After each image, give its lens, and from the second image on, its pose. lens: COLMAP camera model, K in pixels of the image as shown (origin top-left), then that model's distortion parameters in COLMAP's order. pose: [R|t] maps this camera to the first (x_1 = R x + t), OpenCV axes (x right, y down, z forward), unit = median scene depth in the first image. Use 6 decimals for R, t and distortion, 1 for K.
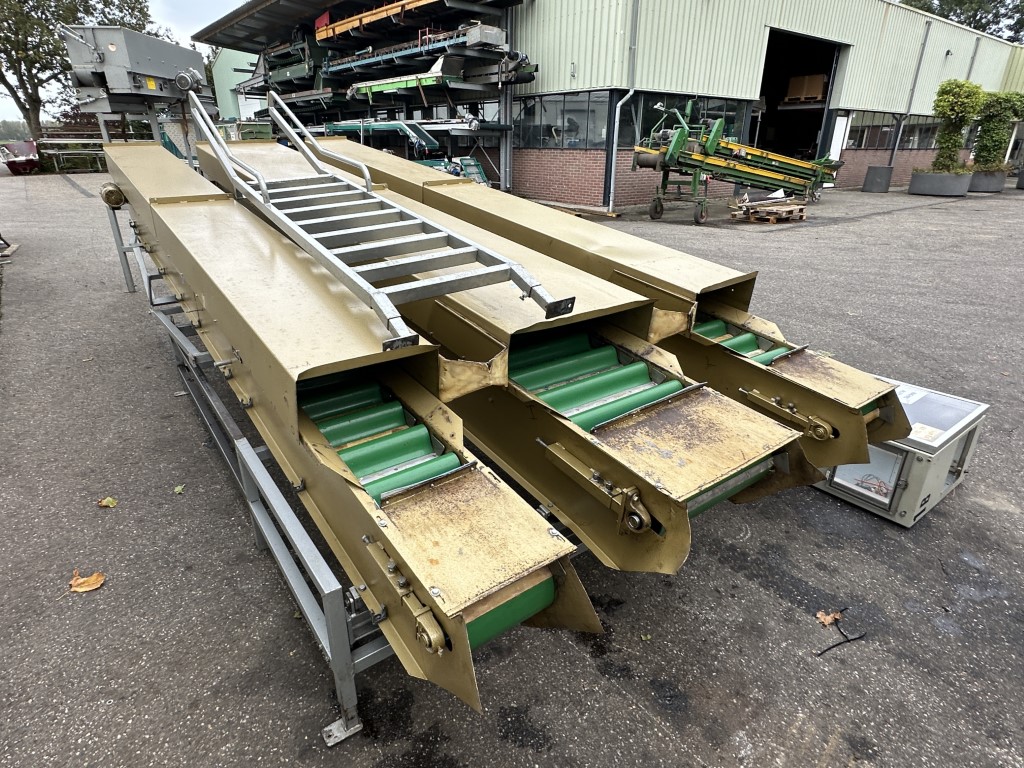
lens RADIAL K [[574.3, 0, 512.0], [0, 574.3, 384.0], [0, 0, 1]] dist [-0.003543, 0.001864]
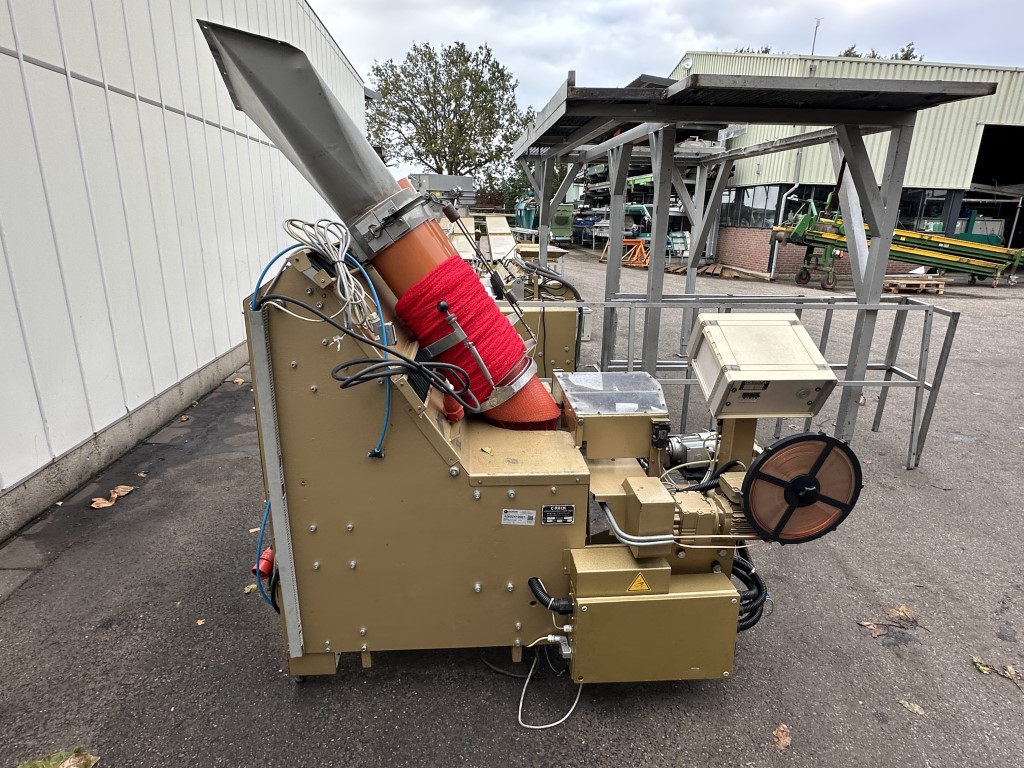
lens RADIAL K [[574.3, 0, 512.0], [0, 574.3, 384.0], [0, 0, 1]] dist [-0.003543, 0.001864]
pose [[0.840900, 0.169287, -0.514032, 0.415232], [-0.229001, 0.971897, -0.054543, 0.132216], [0.490353, 0.163579, 0.856035, -0.326498]]
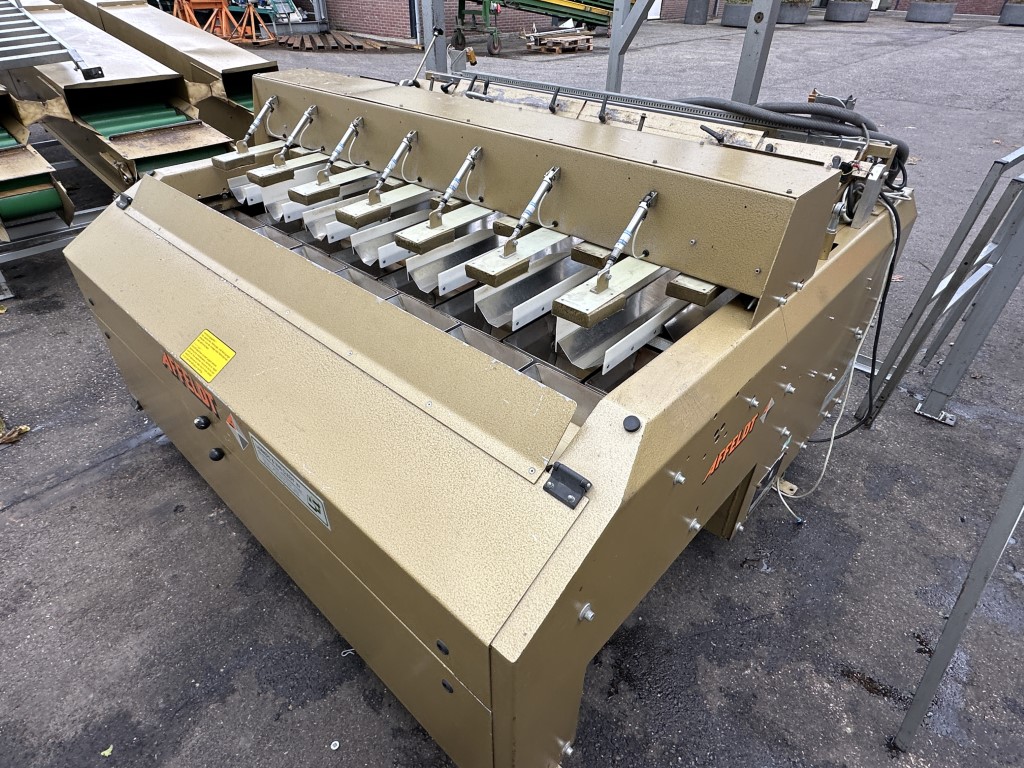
lens RADIAL K [[574.3, 0, 512.0], [0, 574.3, 384.0], [0, 0, 1]] dist [-0.003543, 0.001864]
pose [[0.985979, -0.090256, 0.140350, 0.151064], [0.055733, 0.970915, 0.232846, 0.068168], [-0.157284, -0.221759, 0.962333, -0.169013]]
